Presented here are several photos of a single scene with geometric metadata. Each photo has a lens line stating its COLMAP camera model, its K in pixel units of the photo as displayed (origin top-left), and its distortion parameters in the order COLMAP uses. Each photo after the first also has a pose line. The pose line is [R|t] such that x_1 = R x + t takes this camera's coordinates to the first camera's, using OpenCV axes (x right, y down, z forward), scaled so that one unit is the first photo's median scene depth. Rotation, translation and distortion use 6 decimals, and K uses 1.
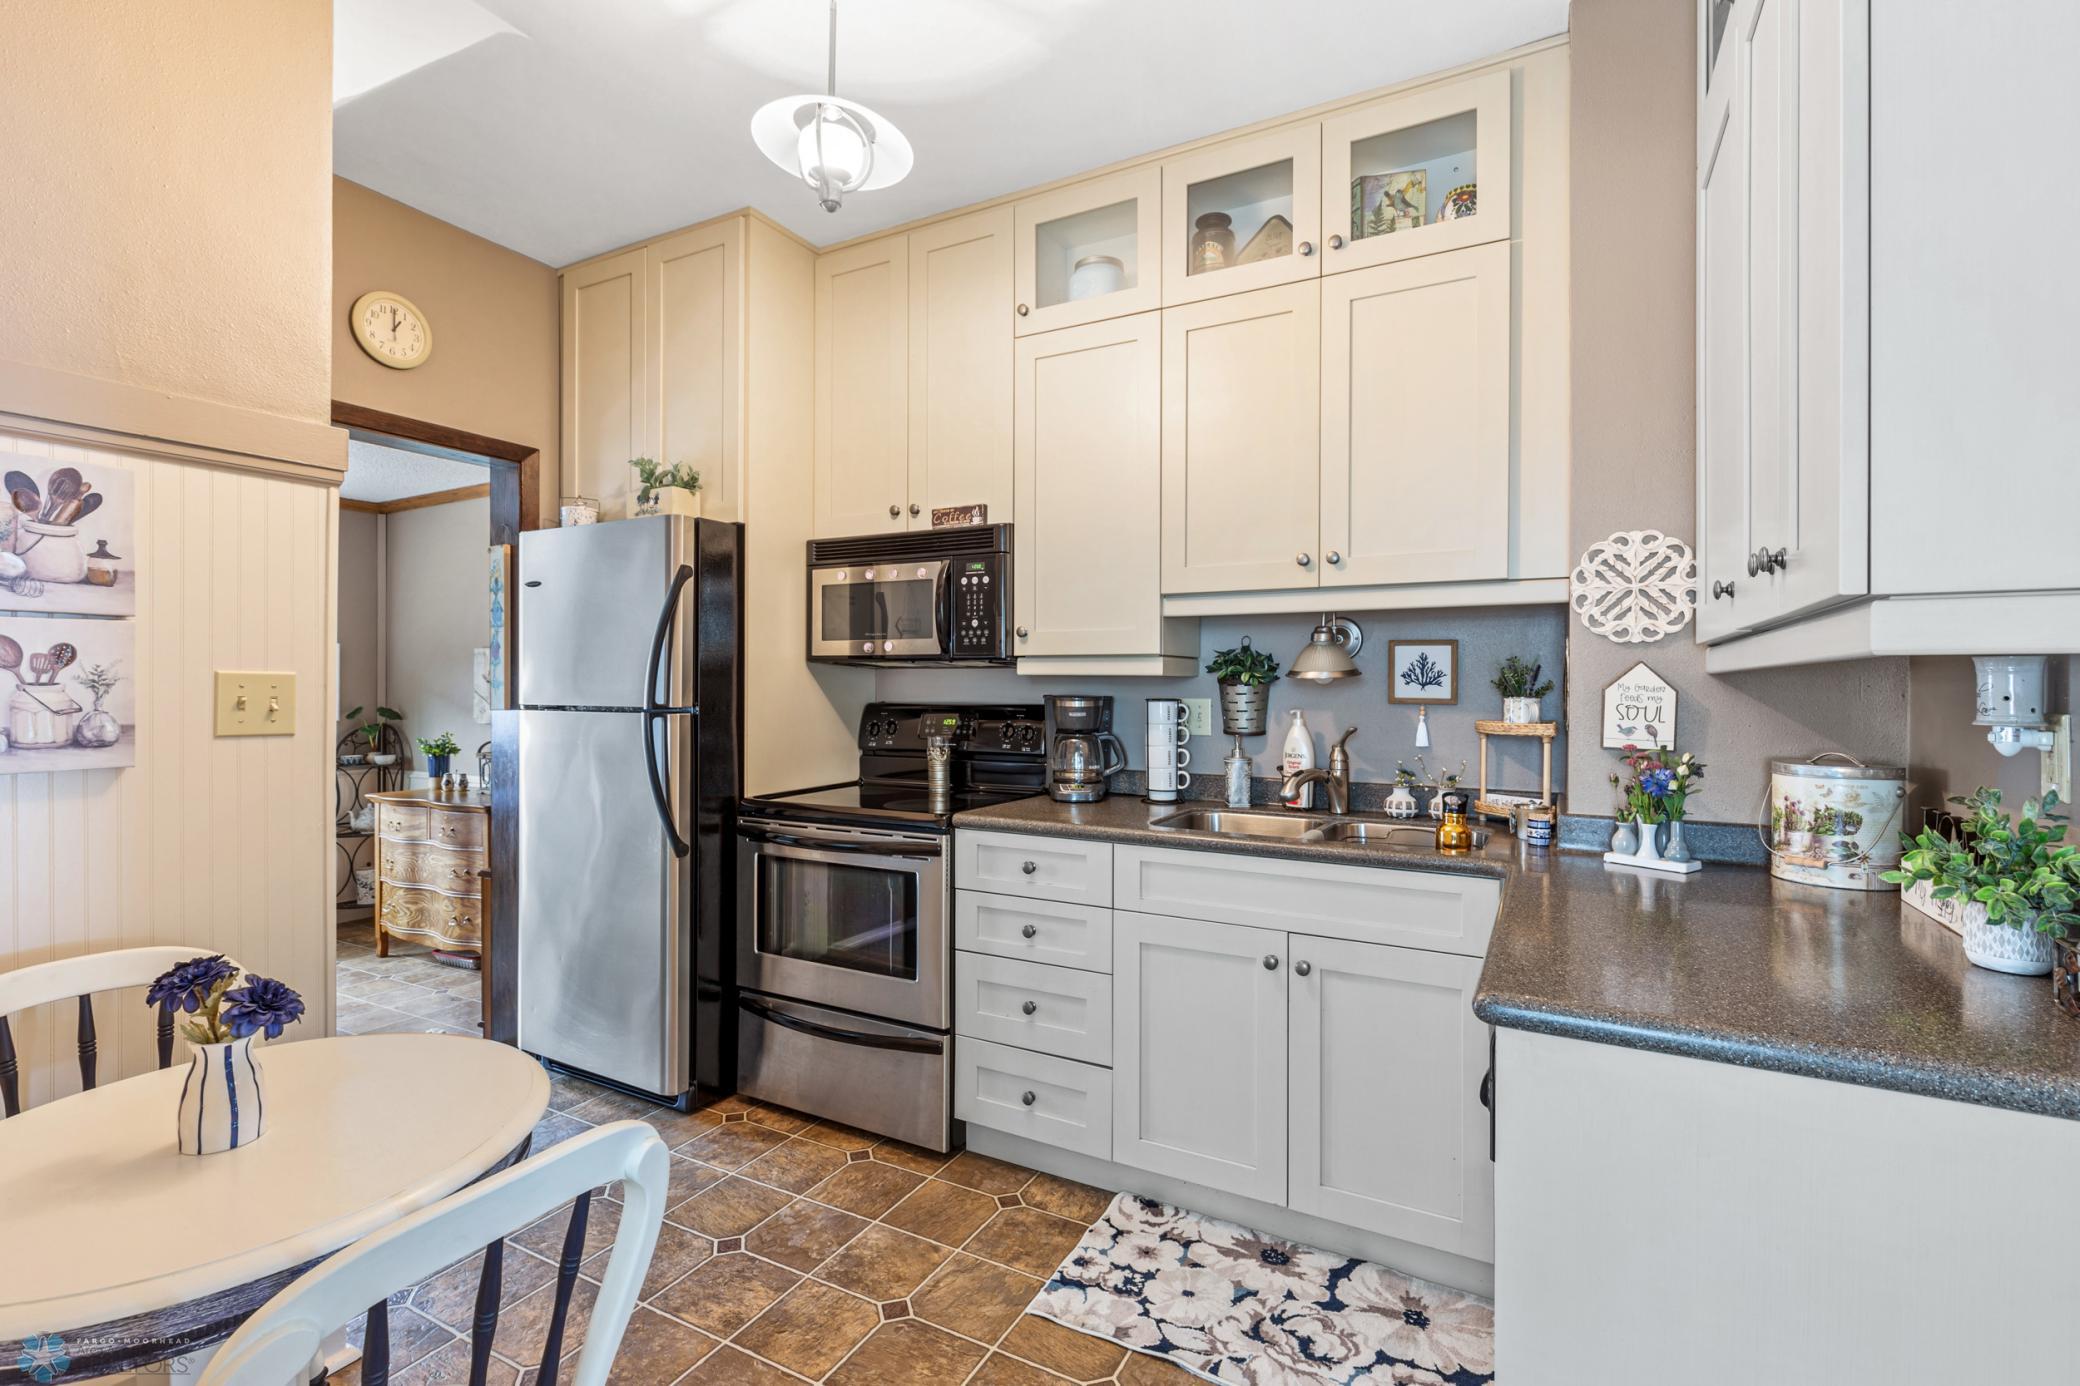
lens RADIAL K [[944.7, 0, 1040.0], [0, 944.7, 689.7], [0, 0, 1]] dist [0.003824, 0.000090]
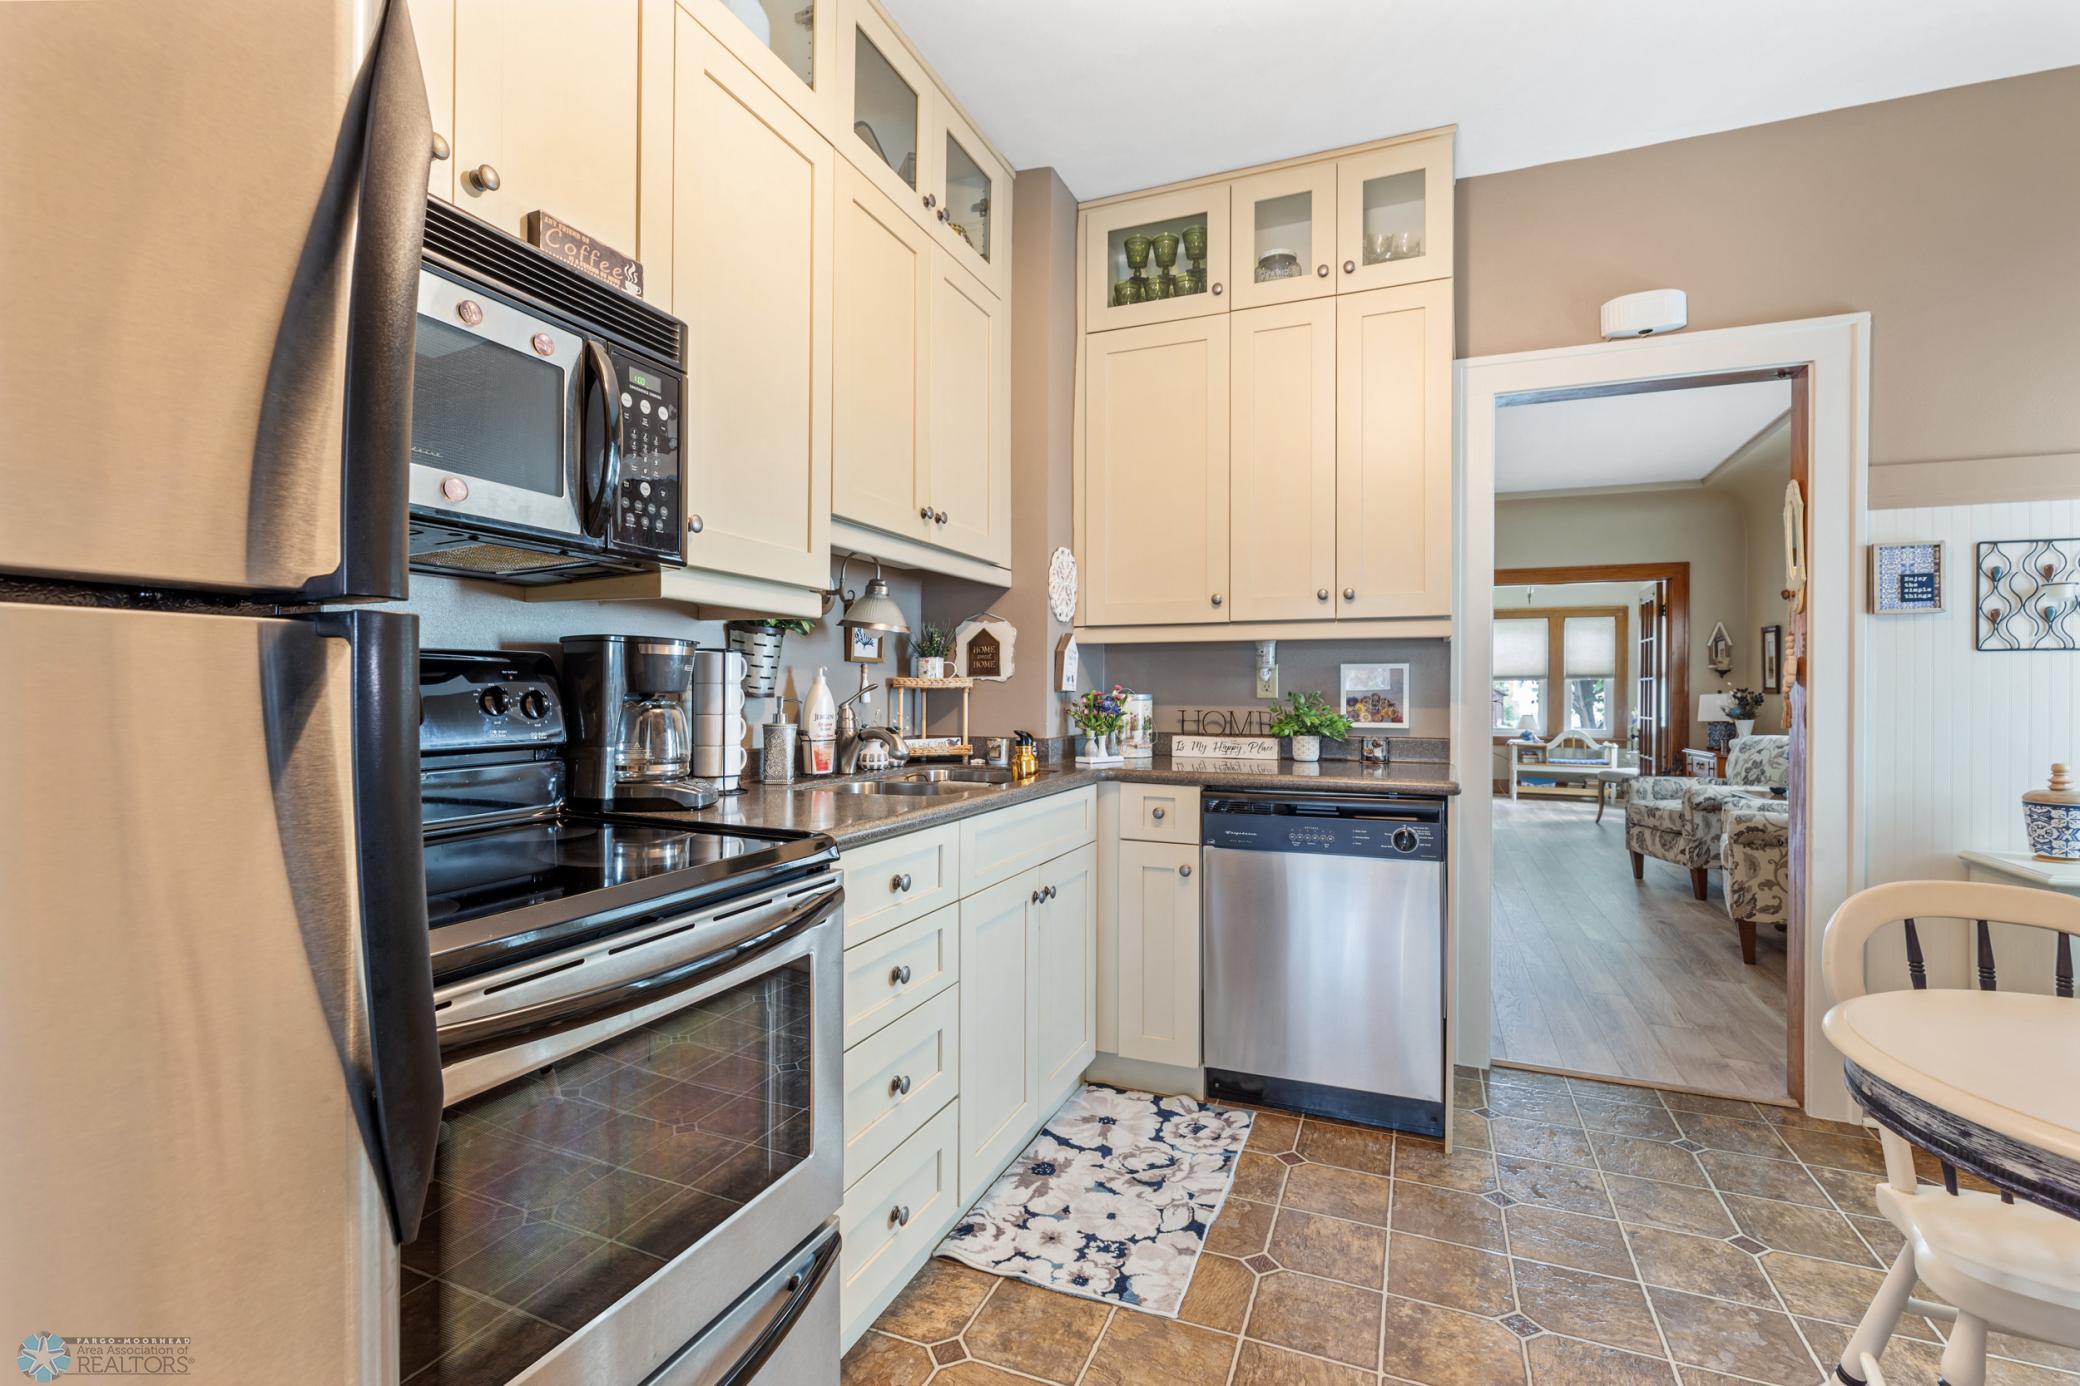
lens RADIAL K [[944.7, 0, 1036.8], [0, 944.7, 690.0], [0, 0, 1]] dist [0.003824, 0.000090]
pose [[-0.108909, -0.003071, 0.994047, -0.794453], [-0.001391, 0.999995, 0.002937, 0.050351], [-0.994051, -0.001063, -0.108913, 1.092791]]
